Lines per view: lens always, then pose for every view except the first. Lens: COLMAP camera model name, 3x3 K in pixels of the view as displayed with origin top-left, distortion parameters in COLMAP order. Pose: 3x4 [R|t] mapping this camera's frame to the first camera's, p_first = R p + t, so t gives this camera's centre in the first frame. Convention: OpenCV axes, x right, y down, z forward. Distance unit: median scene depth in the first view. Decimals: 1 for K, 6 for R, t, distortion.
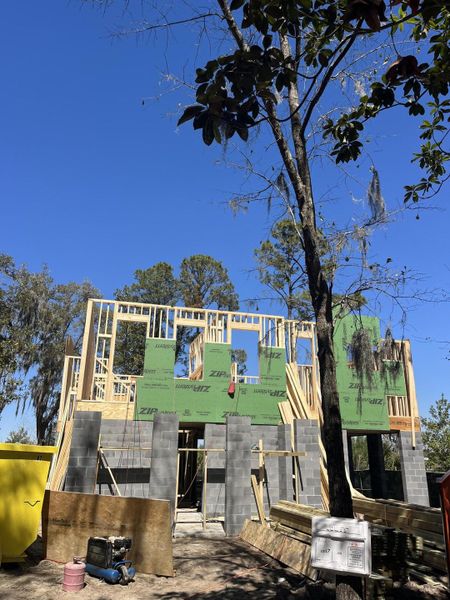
lens RADIAL K [[462.9, 0, 225.0], [0, 462.9, 300.0], [0, 0, 1]] dist [0.024957, 0.004878]
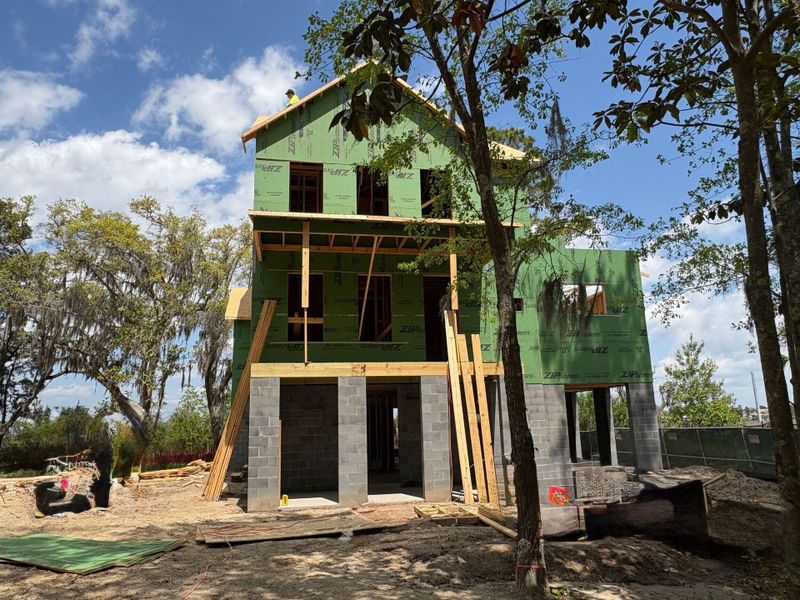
lens RADIAL K [[617.5, 0, 400.0], [0, 617.5, 300.0], [0, 0, 1]] dist [0.028547, -0.006275]
pose [[0.996655, -0.057791, -0.057787, 0.059111], [0.064272, 0.990998, 0.117439, -0.045453], [0.050480, -0.120760, 0.991397, -0.205241]]
